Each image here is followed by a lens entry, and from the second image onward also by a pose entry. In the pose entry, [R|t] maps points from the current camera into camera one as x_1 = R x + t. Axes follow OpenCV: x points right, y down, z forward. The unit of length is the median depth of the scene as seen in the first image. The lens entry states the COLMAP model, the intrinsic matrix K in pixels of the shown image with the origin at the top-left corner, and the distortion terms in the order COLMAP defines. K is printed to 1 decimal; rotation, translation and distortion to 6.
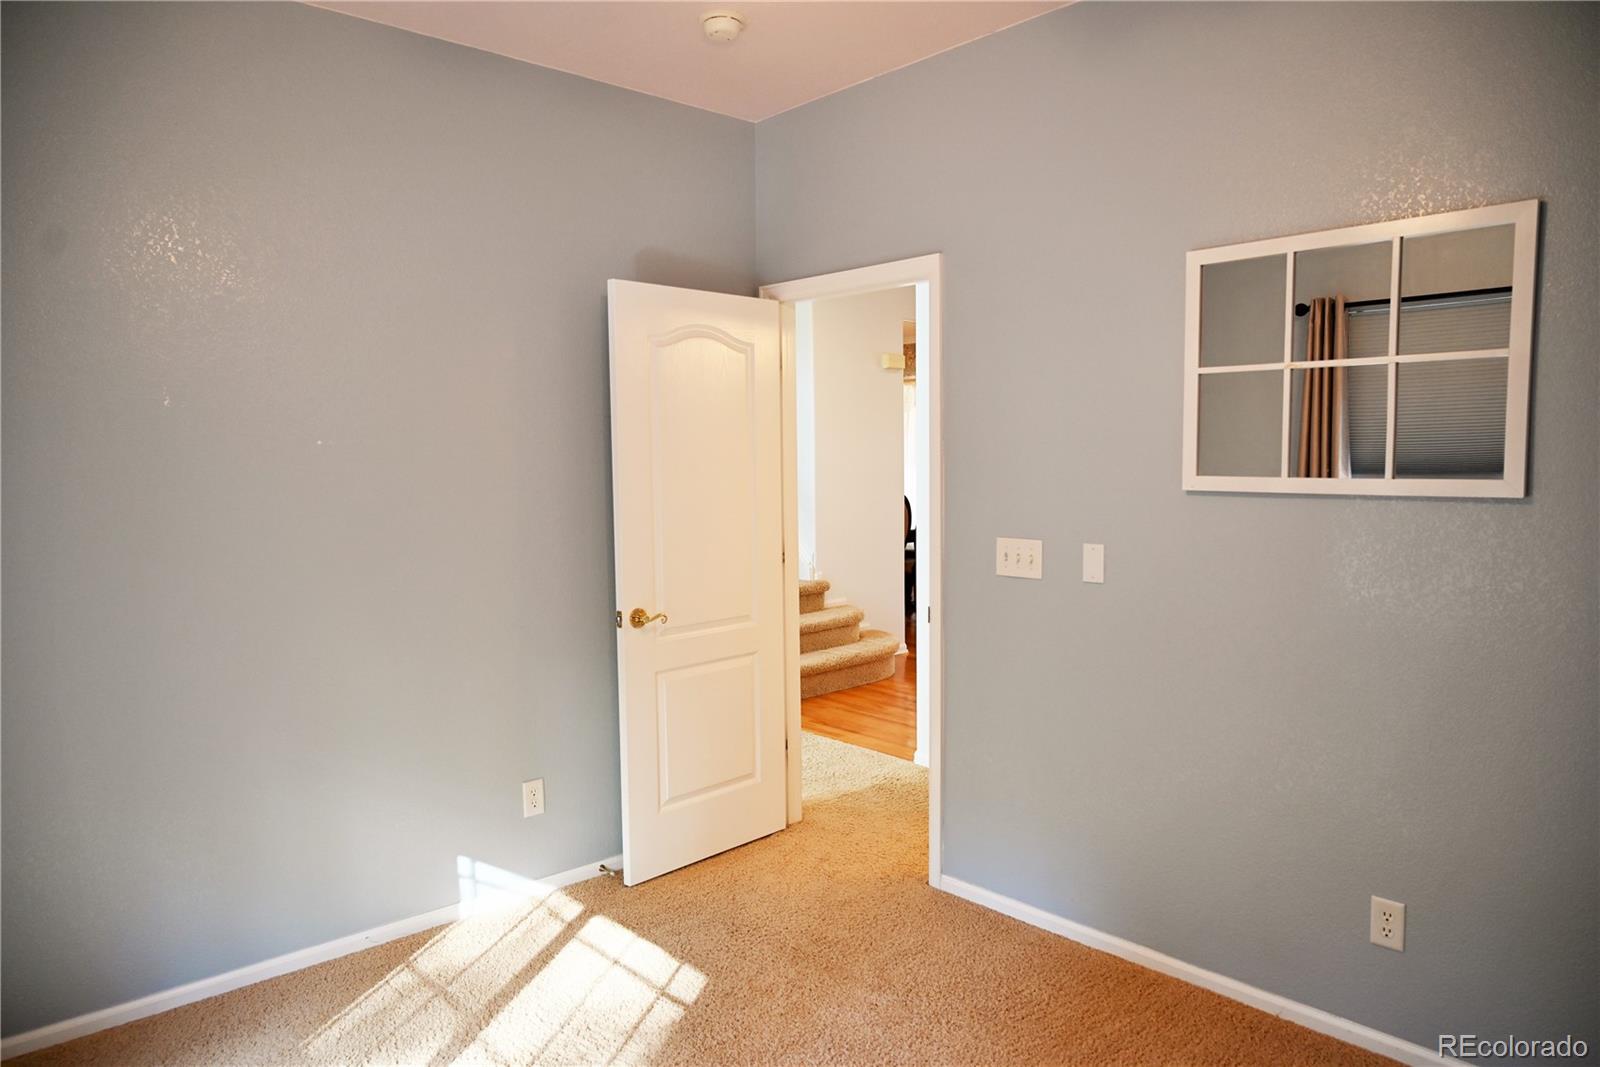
lens RADIAL K [[1070.4, 0, 805.0], [0, 1070.4, 536.4], [0, 0, 1]] dist [-0.005070, 0.000780]
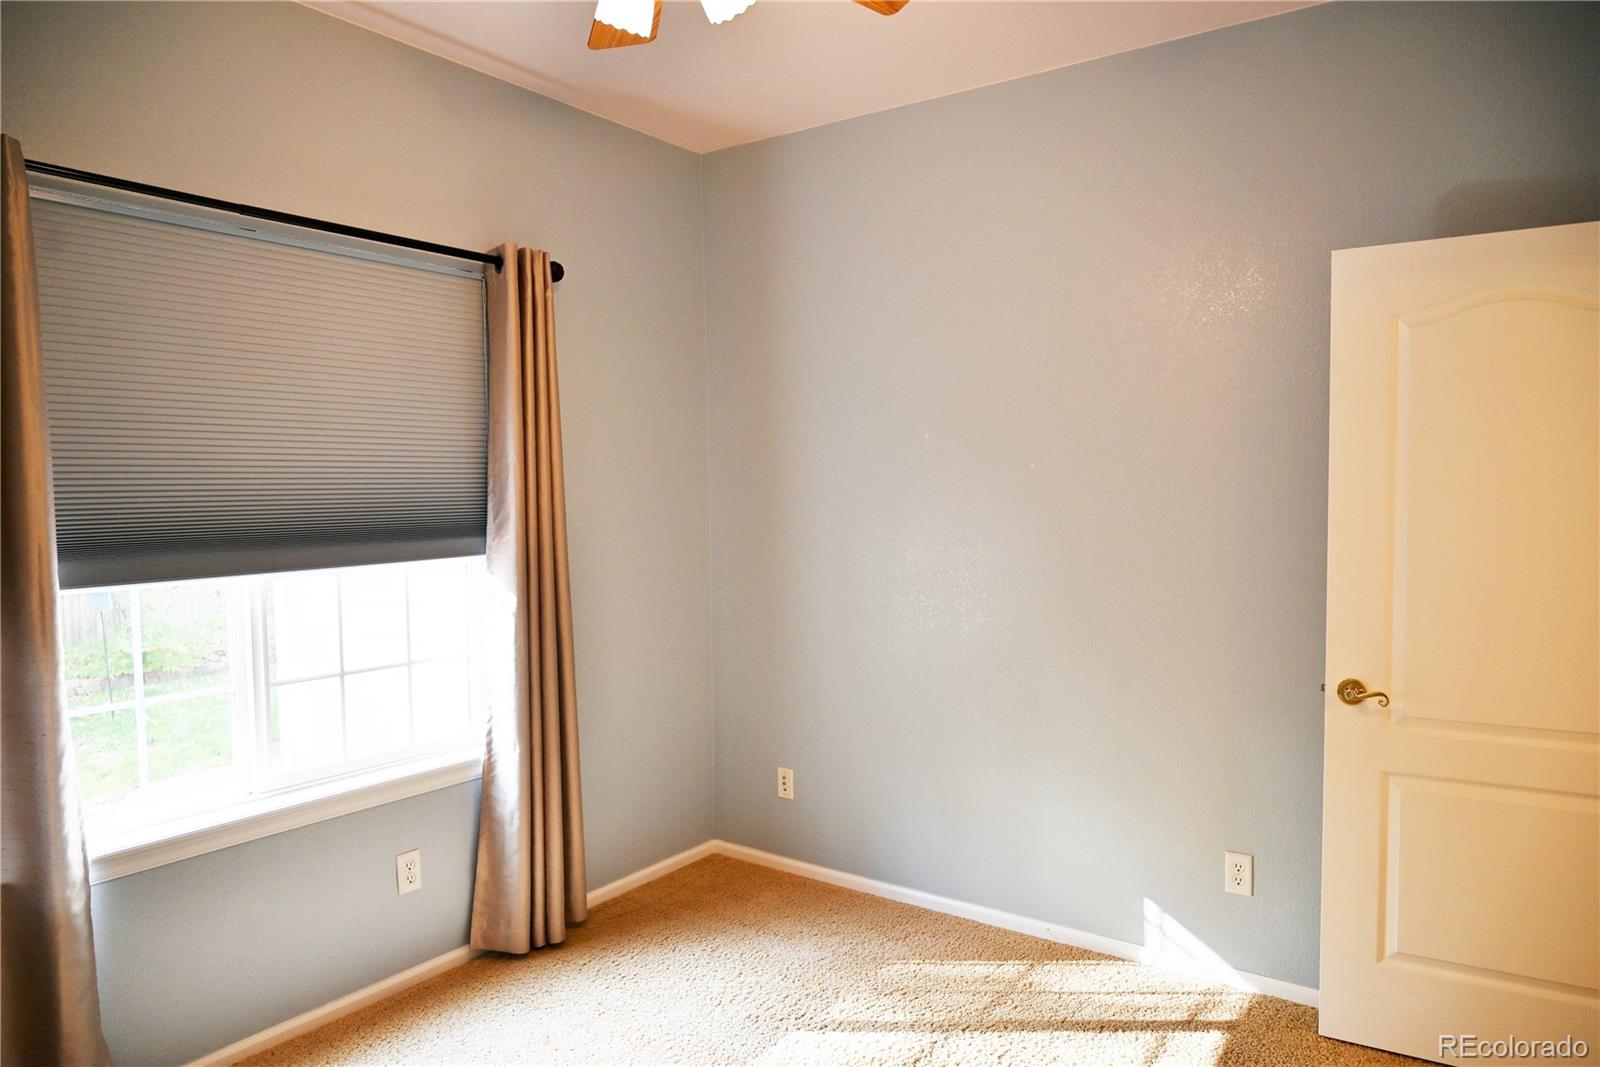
lens RADIAL K [[1070.4, 0, 803.7], [0, 1070.4, 526.9], [0, 0, 1]] dist [-0.005070, 0.000780]
pose [[0.203806, 0.046772, -0.977893, 0.502883], [-0.067970, 0.997124, 0.033526, -0.039210], [0.976649, 0.059635, 0.206399, 0.462919]]
